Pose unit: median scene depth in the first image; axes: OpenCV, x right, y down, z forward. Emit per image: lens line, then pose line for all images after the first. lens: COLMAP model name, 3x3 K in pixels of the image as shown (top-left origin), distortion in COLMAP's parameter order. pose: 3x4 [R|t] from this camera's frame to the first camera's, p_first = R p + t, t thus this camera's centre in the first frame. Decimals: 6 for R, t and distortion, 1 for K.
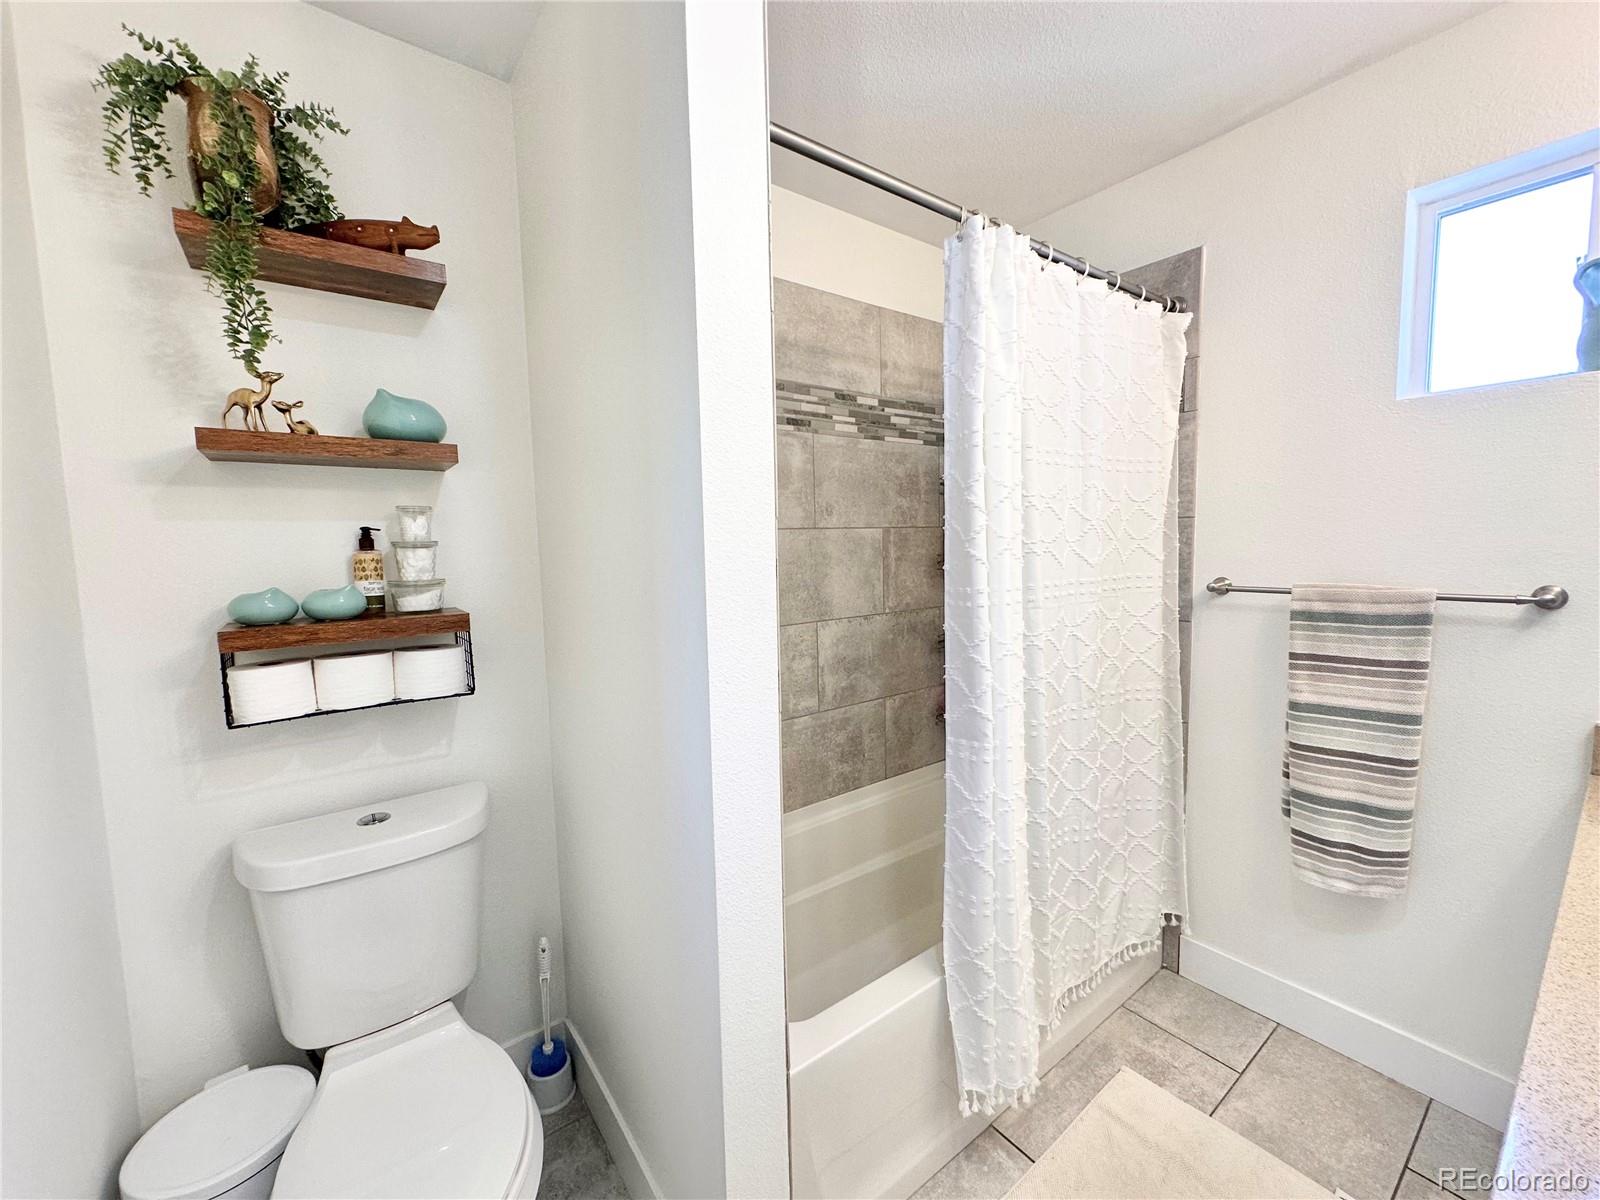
lens RADIAL K [[643.0, 0, 800.0], [0, 643.0, 600.0], [0, 0, 1]] dist [0.000456, 0.000358]
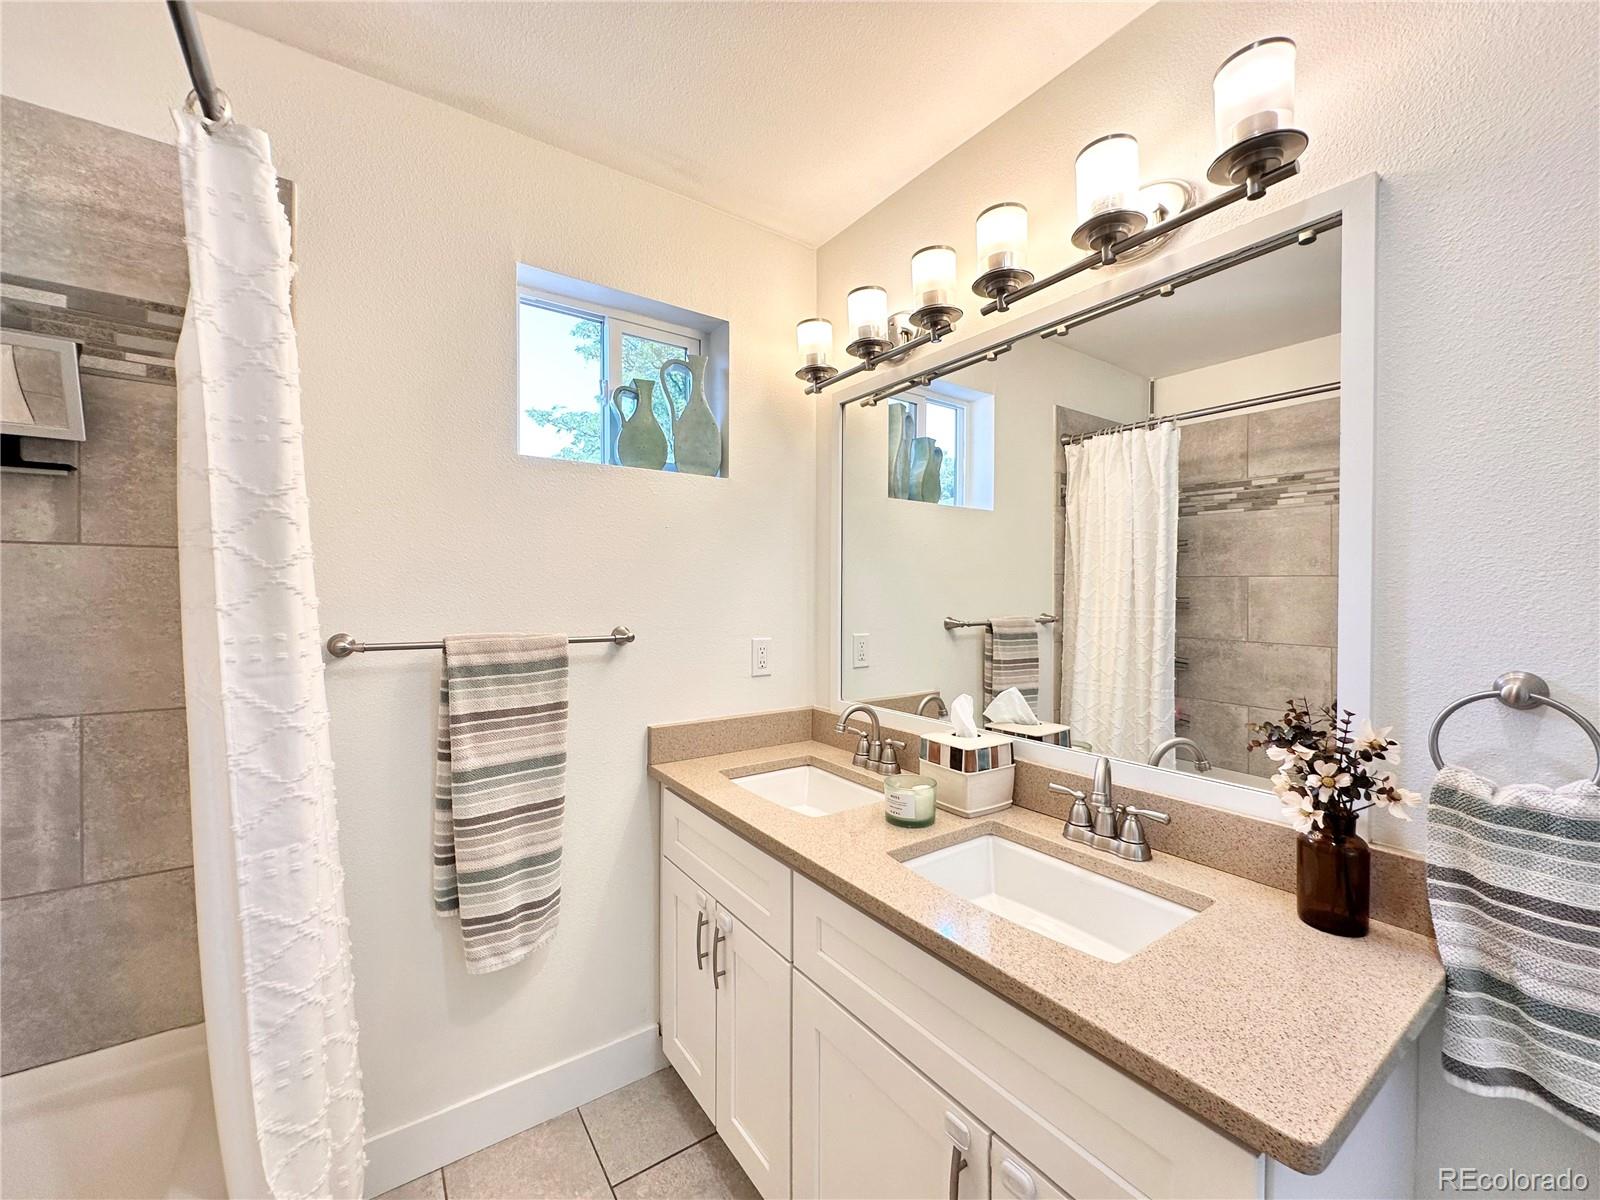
lens RADIAL K [[643.0, 0, 800.0], [0, 643.0, 600.0], [0, 0, 1]] dist [0.000456, 0.000358]
pose [[0.038362, 0.009609, 0.999218, -0.084810], [0.080296, 0.996691, -0.012667, -0.025774], [-0.996033, 0.080719, 0.037464, 0.517562]]
